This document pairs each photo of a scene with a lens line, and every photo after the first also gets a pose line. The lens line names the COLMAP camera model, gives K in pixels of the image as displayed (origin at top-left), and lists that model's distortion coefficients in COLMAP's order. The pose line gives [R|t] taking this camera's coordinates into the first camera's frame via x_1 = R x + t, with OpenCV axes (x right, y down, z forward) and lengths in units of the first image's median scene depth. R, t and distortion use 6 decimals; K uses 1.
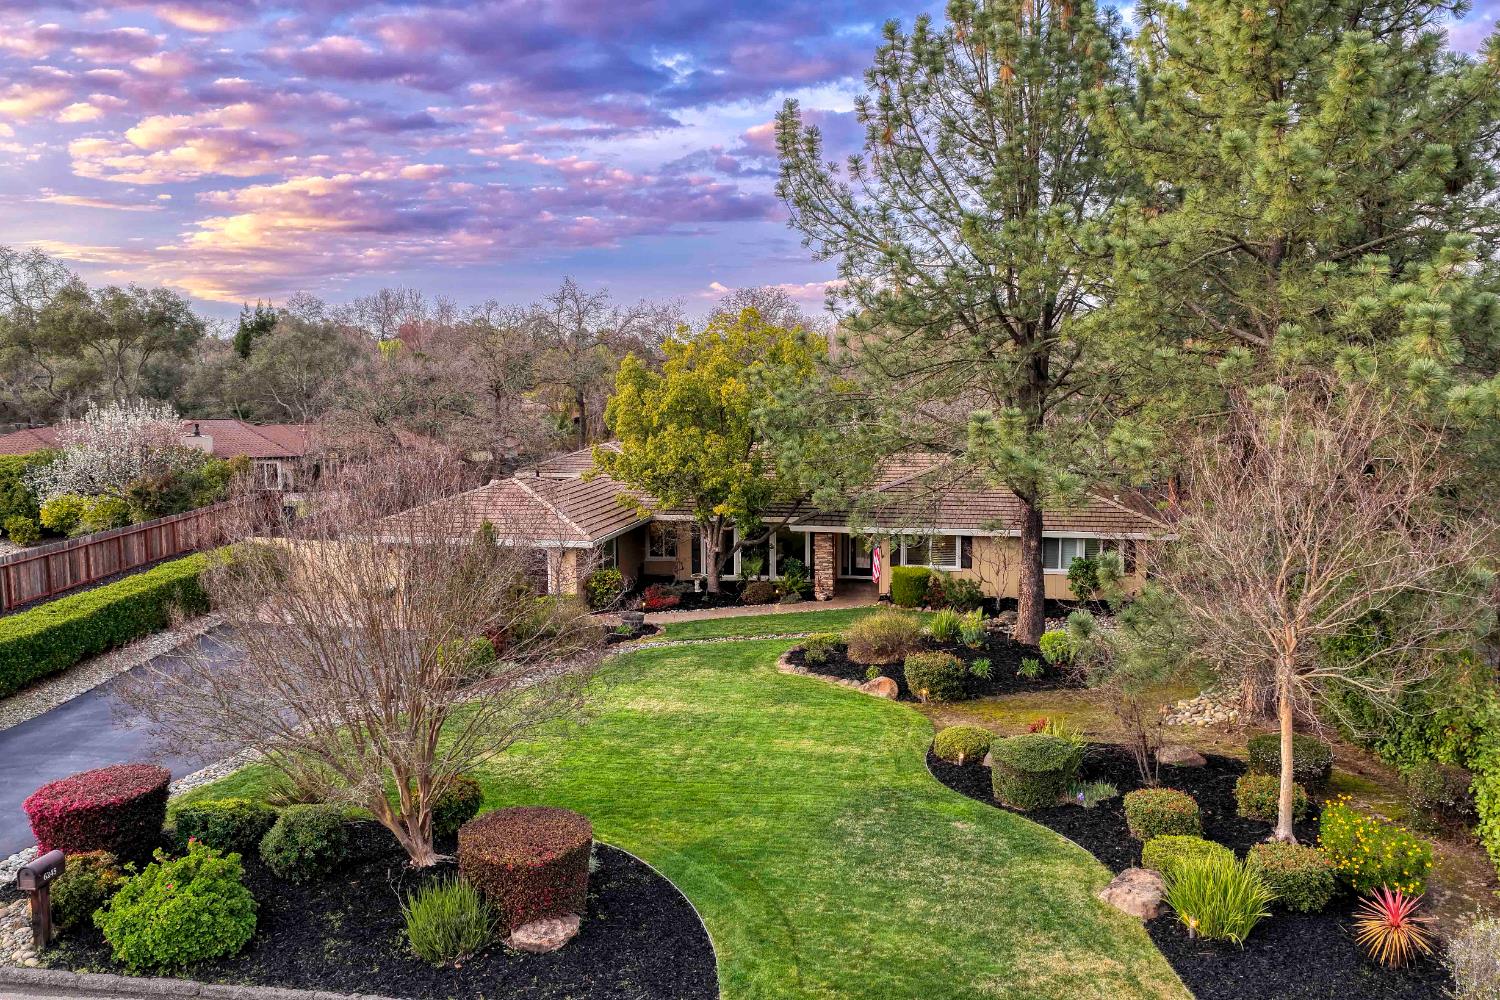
lens RADIAL K [[1293.6, 0, 737.8], [0, 1293.6, 520.4], [0, 0, 1]] dist [-0.020660, 0.050647]
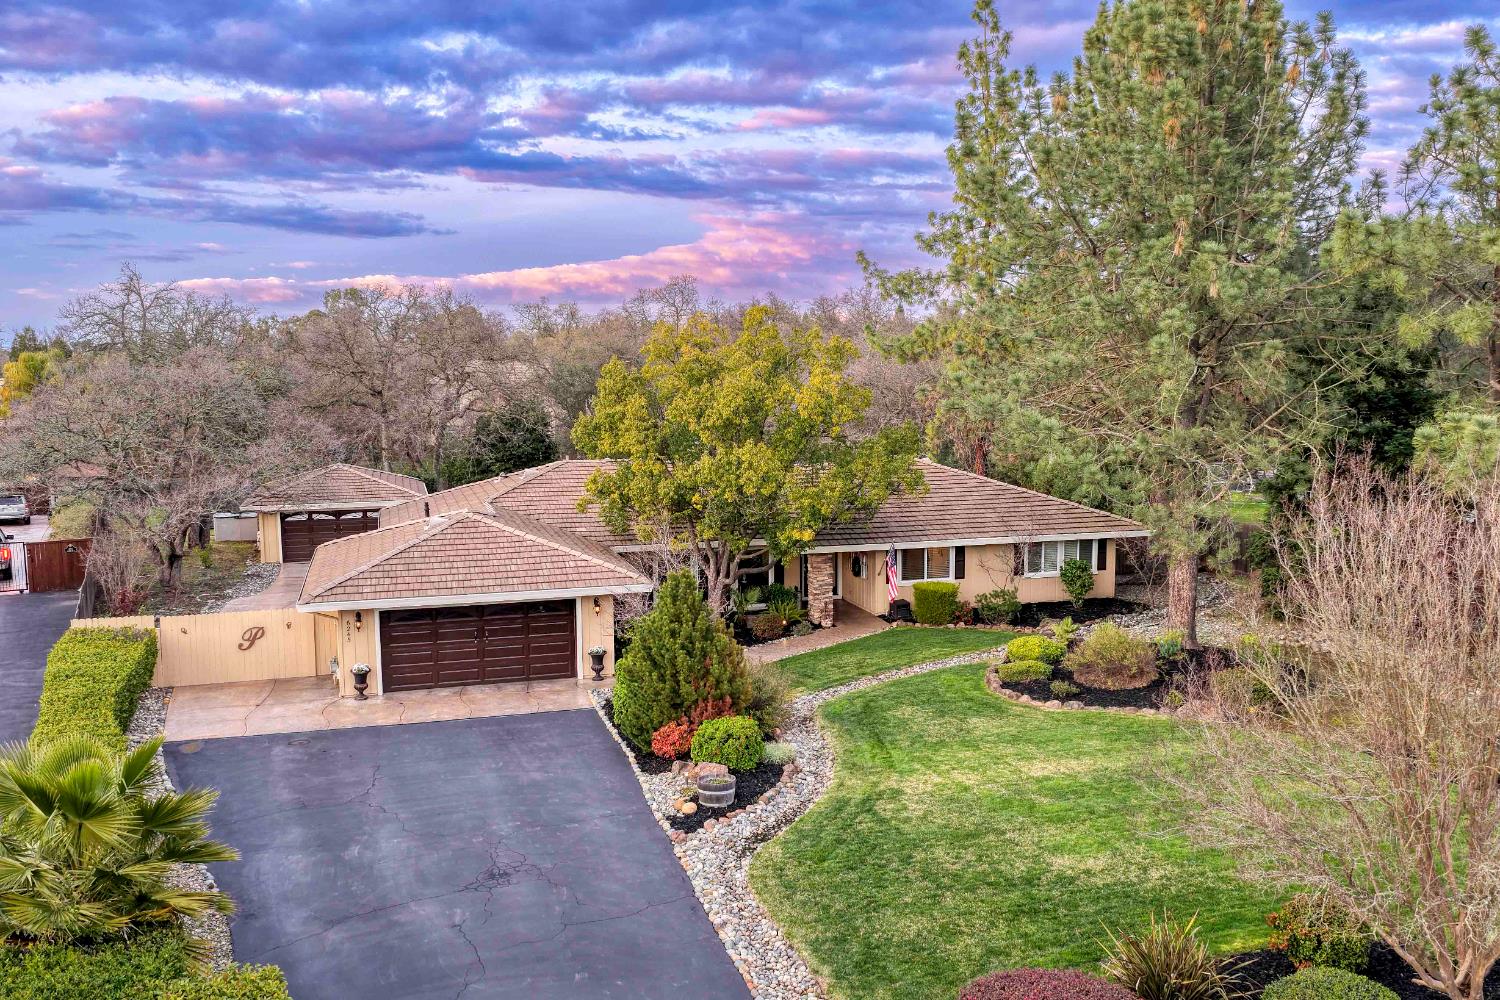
lens RADIAL K [[1293.6, 0, 754.1], [0, 1293.6, 497.8], [0, 0, 1]] dist [-0.020660, 0.050647]
pose [[0.881381, -0.053823, 0.469330, -0.569277], [0.064001, 0.997933, -0.005748, -0.039226], [-0.468051, 0.035104, 0.883004, 0.294723]]
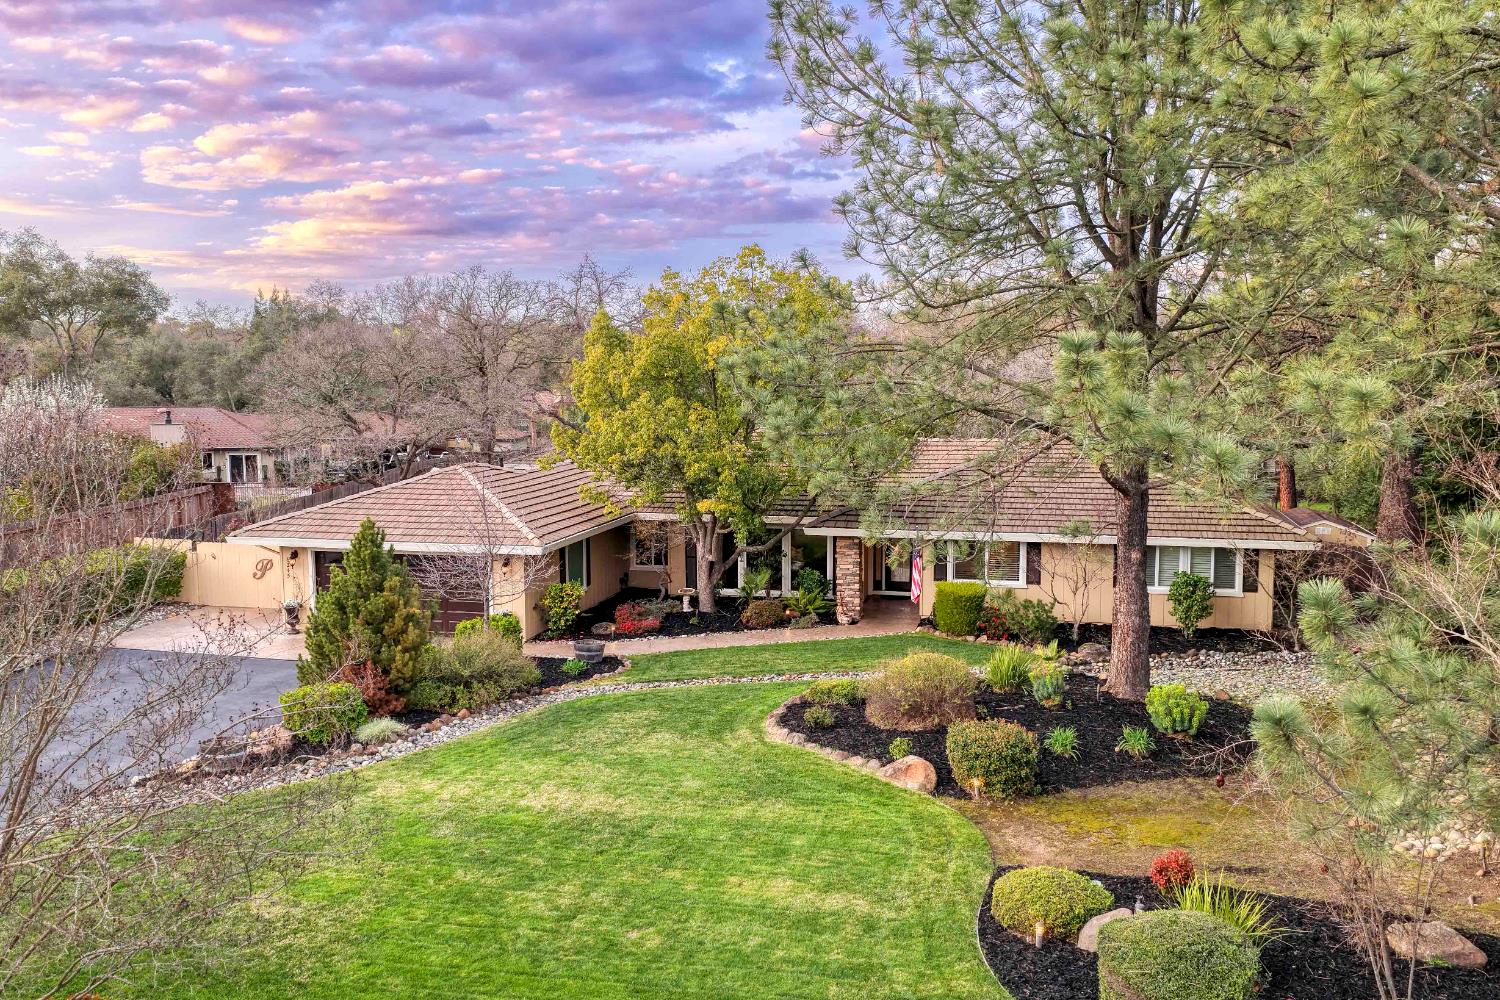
lens RADIAL K [[1293.6, 0, 724.4], [0, 1293.6, 504.8], [0, 0, 1]] dist [-0.020660, 0.050647]
pose [[0.998694, 0.004866, -0.050864, 0.045023], [-0.005527, 0.999902, -0.012849, 0.000790], [0.050797, 0.013113, 0.998623, 0.308588]]
